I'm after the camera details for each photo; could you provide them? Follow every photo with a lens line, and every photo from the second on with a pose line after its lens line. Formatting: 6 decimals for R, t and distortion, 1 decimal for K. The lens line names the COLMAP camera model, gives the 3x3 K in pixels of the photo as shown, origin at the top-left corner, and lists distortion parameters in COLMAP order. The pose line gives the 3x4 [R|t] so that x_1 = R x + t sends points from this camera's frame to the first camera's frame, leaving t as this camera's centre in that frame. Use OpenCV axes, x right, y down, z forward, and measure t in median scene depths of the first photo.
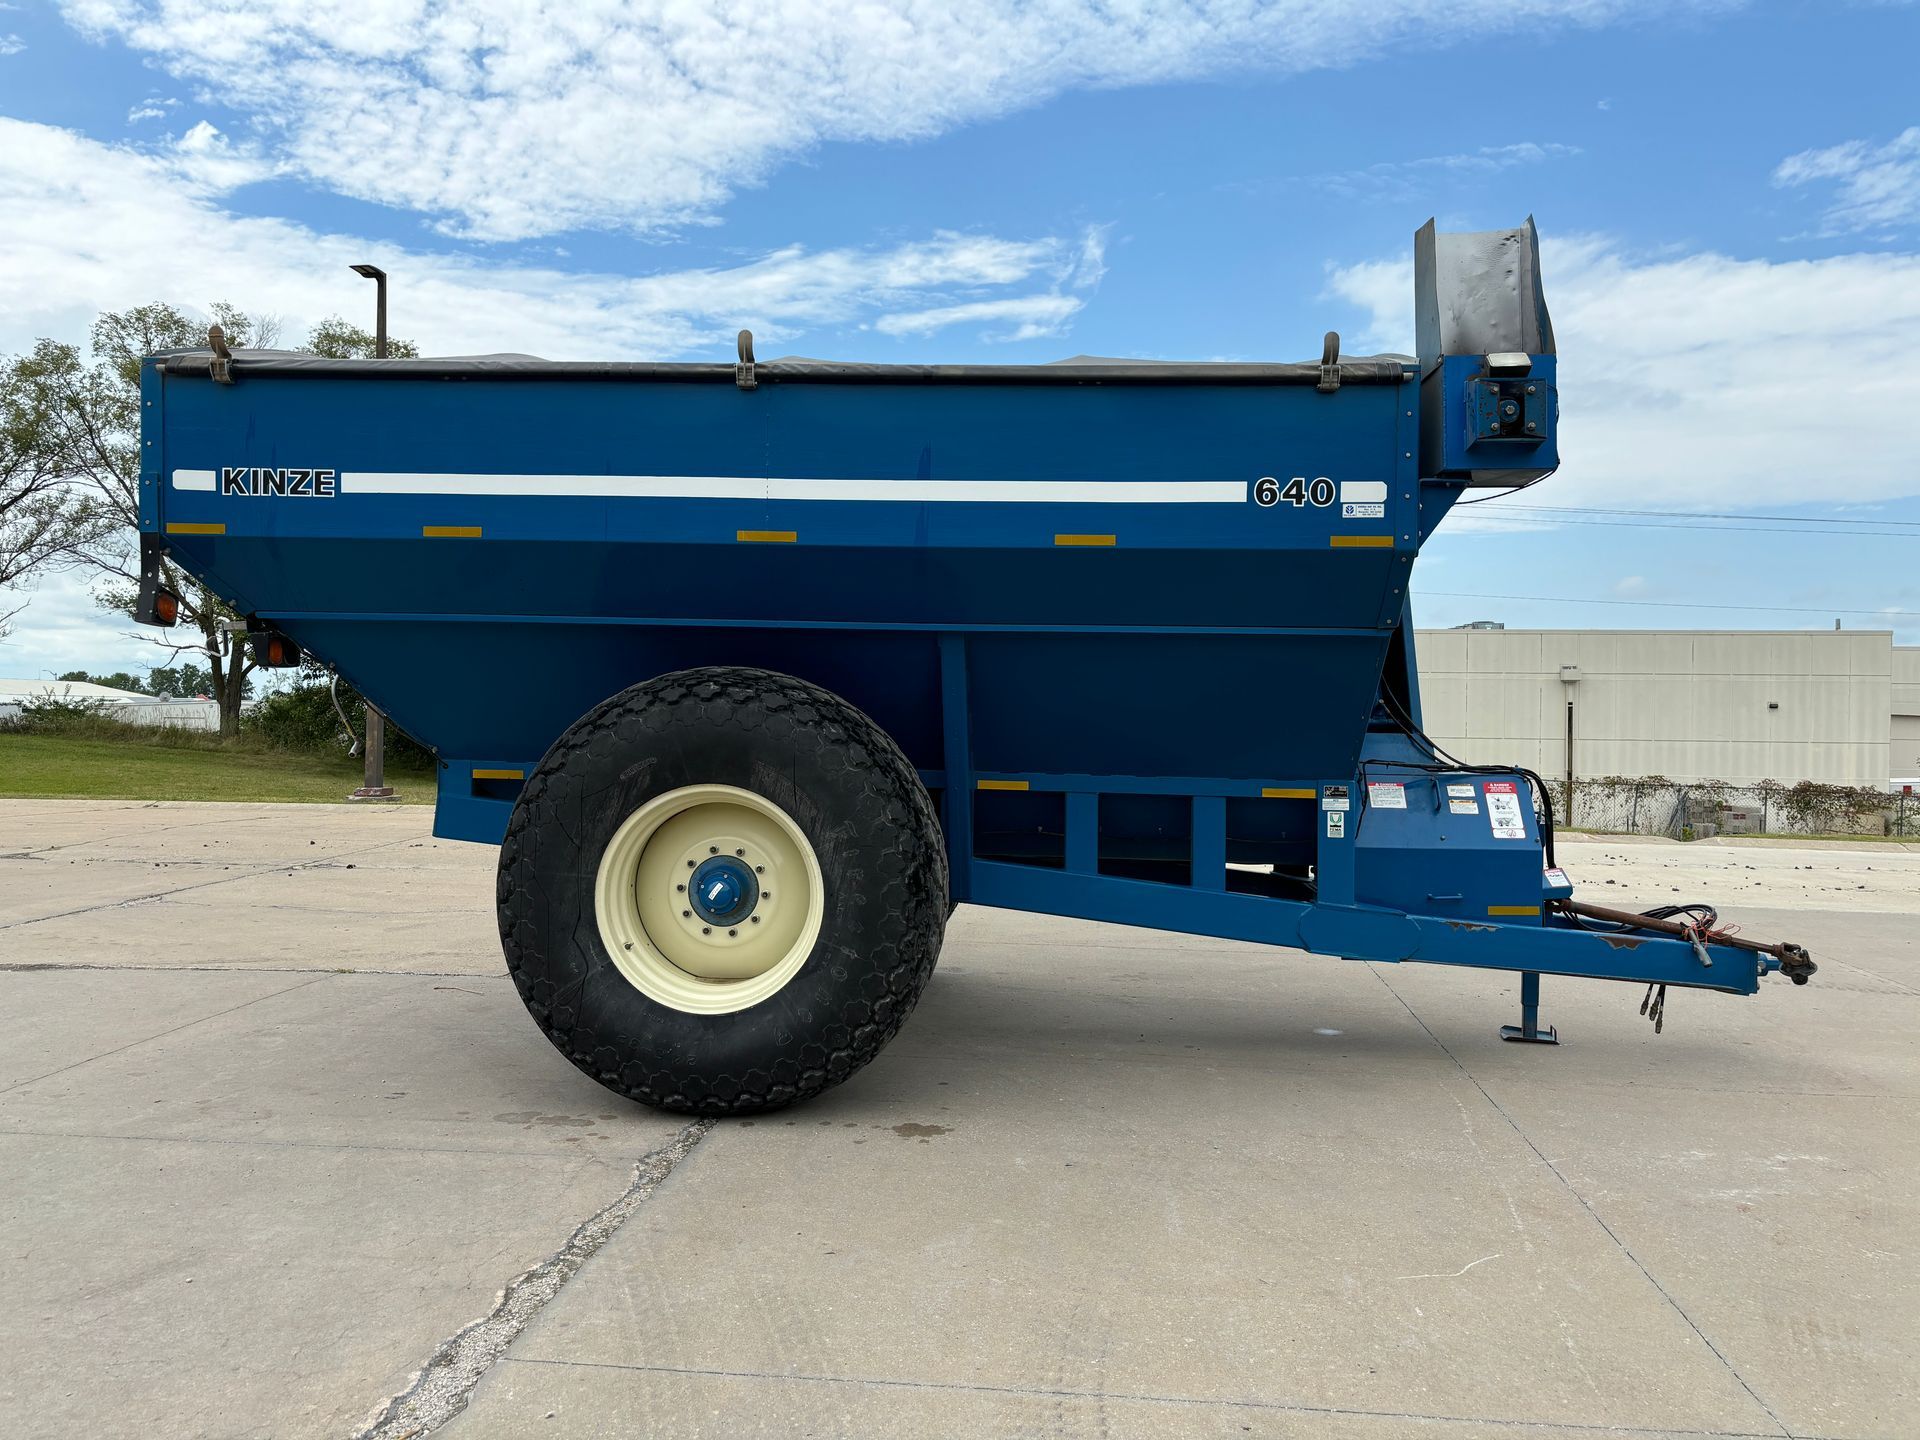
lens RADIAL K [[1442.8, 0, 960.0], [0, 1442.8, 720.0], [0, 0, 1]] dist [0.050681, -0.053486]
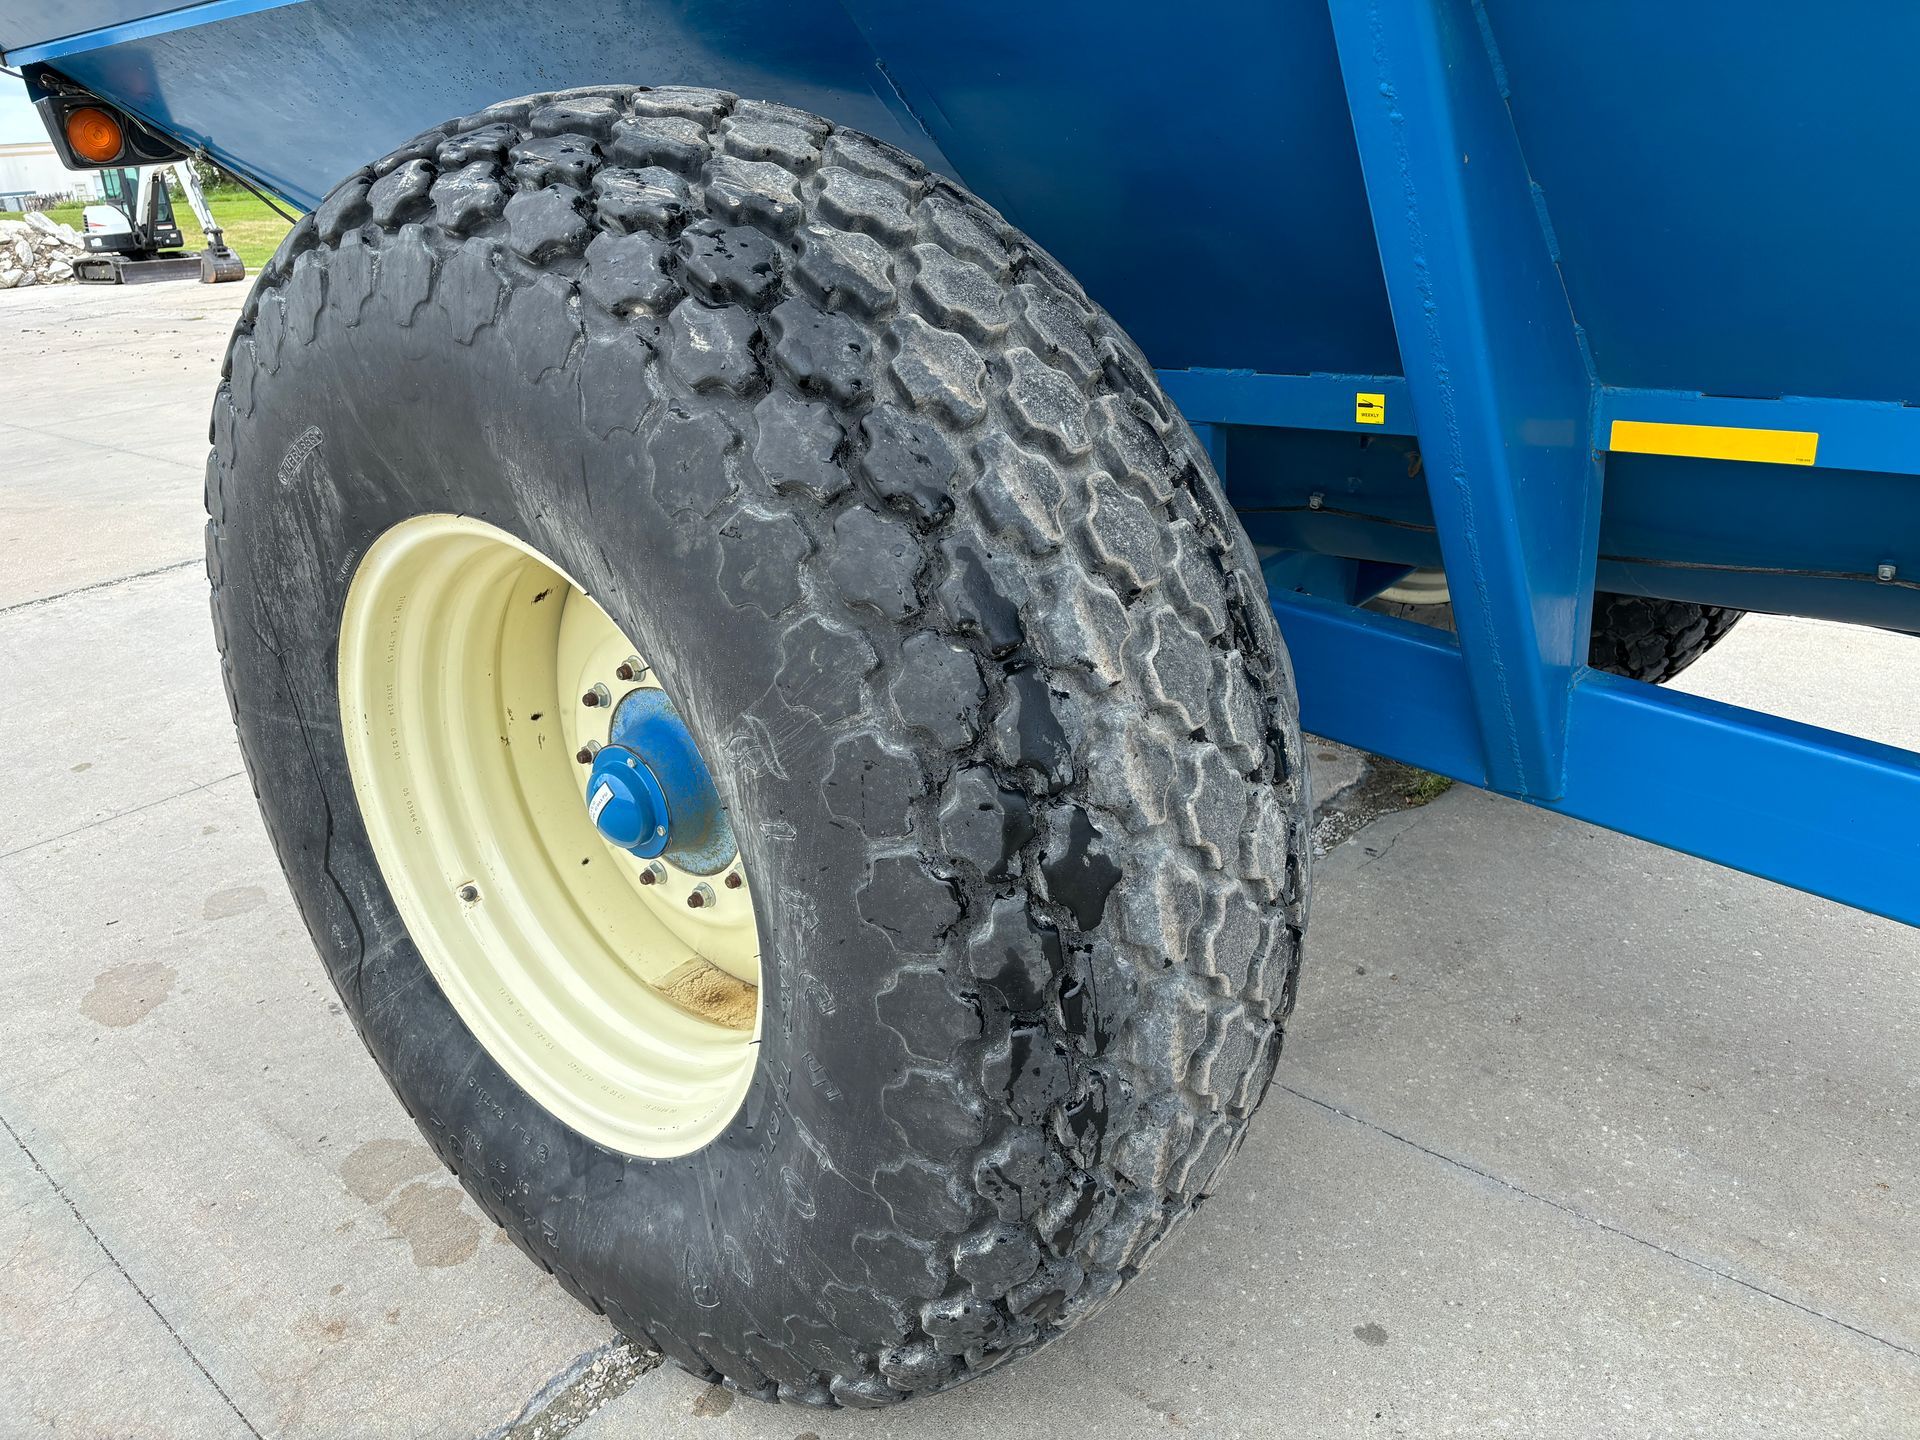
lens RADIAL K [[1454.4, 0, 961.4], [0, 1454.4, 707.1], [0, 0, 1]] dist [0.032908, -0.052333]
pose [[0.803493, 0.149815, -0.576154, 0.096894], [0.077142, 0.933454, 0.350303, -0.017791], [0.590295, -0.325912, 0.738467, 0.811775]]
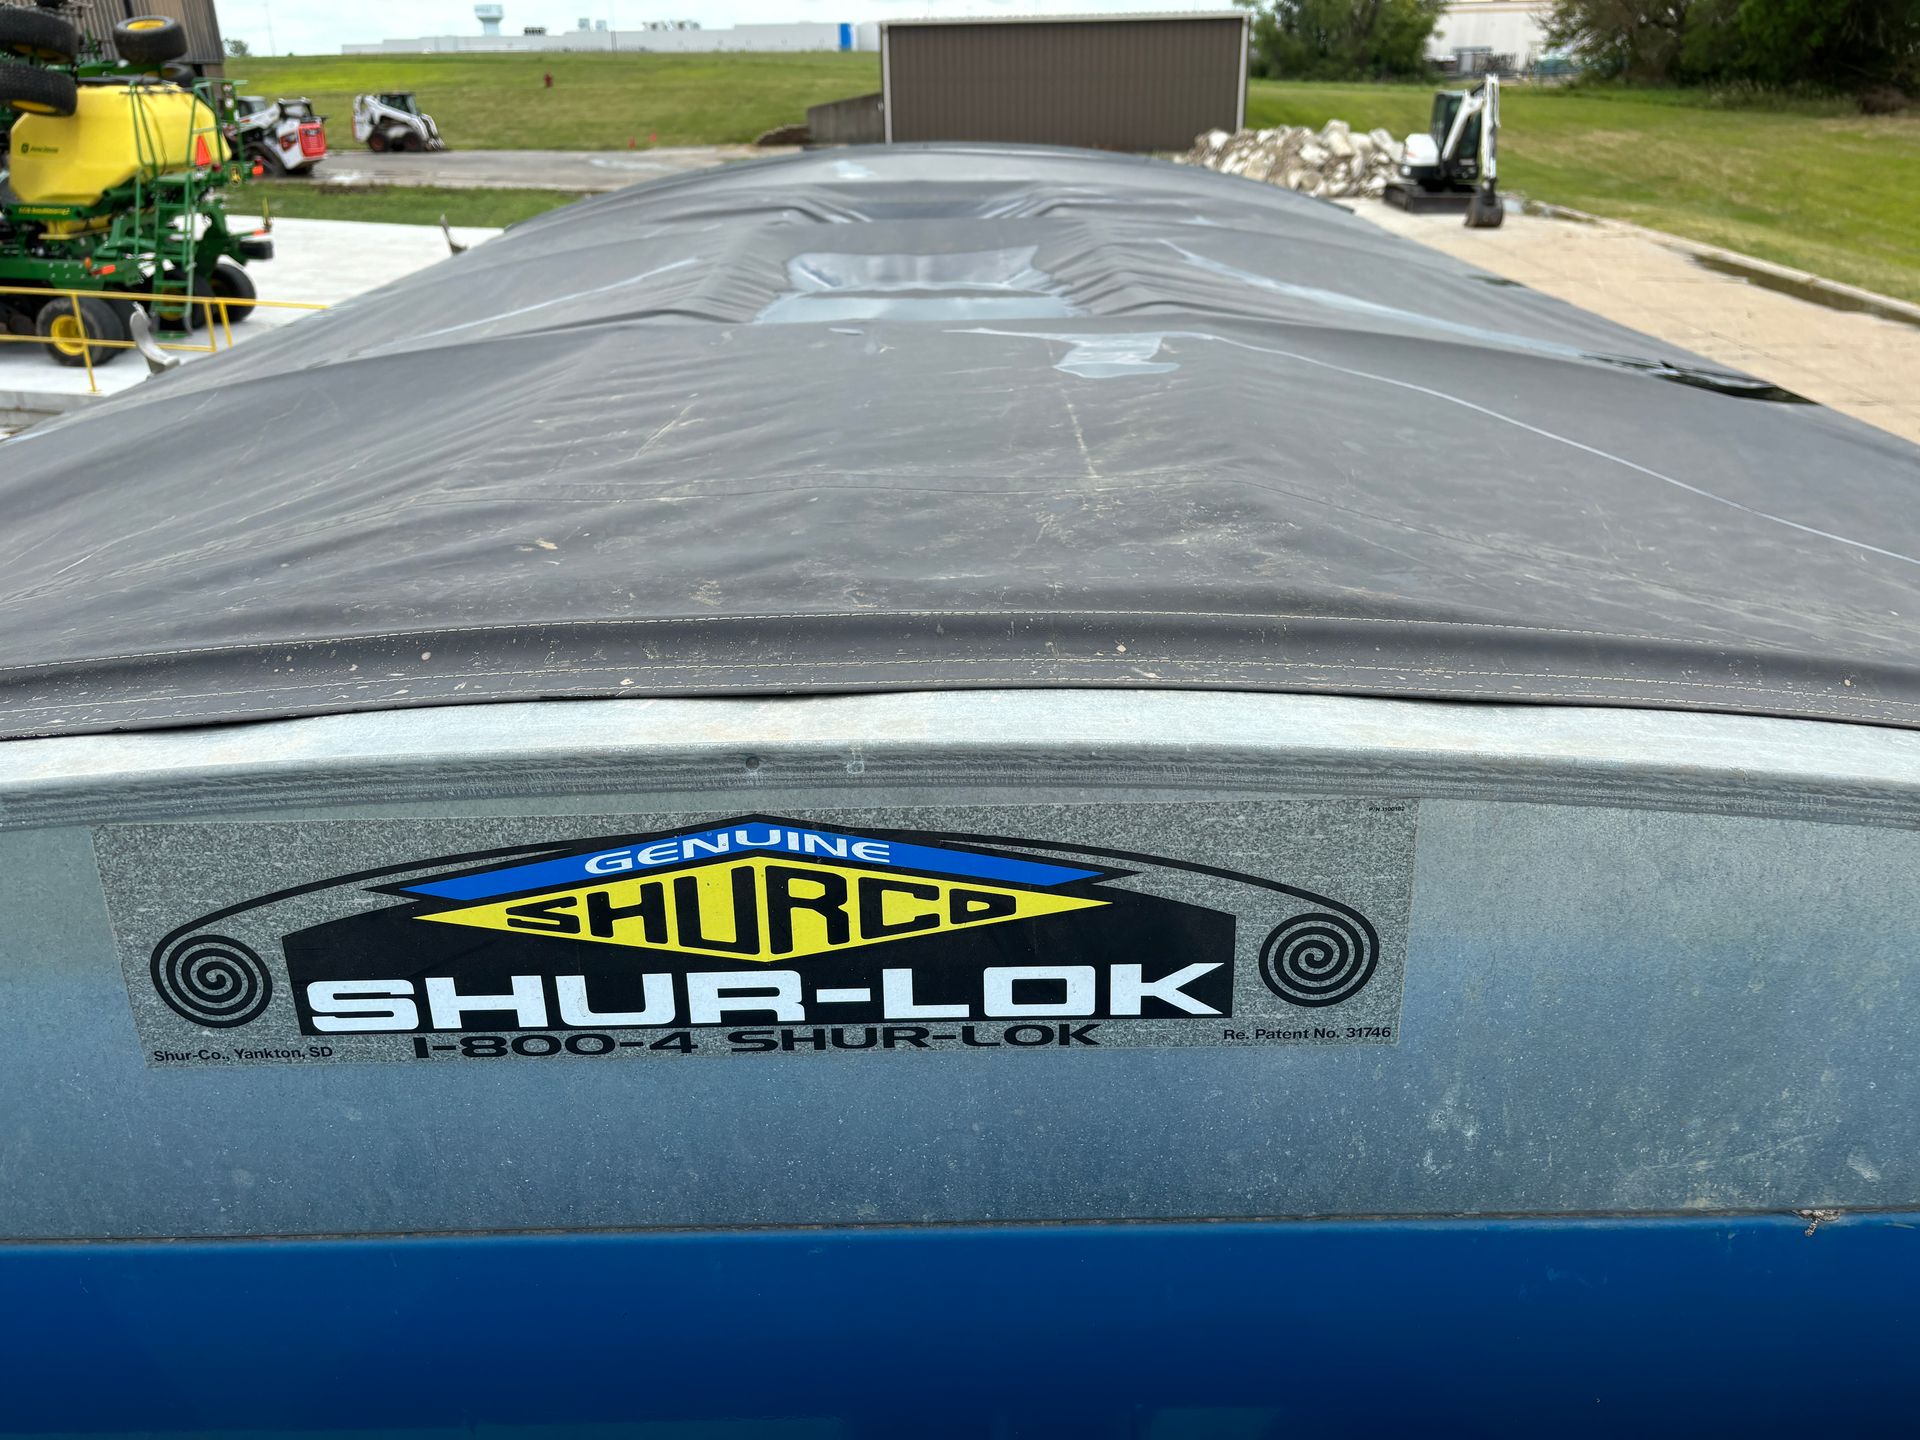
lens RADIAL K [[1453.1, 0, 969.1], [0, 1453.1, 697.0], [0, 0, 1]] dist [0.054780, -0.062677]
pose [[0.068694, 0.384341, -0.920632, 0.438321], [0.014001, 0.922349, 0.386103, -0.341453], [0.997540, -0.039413, 0.057979, 1.258771]]
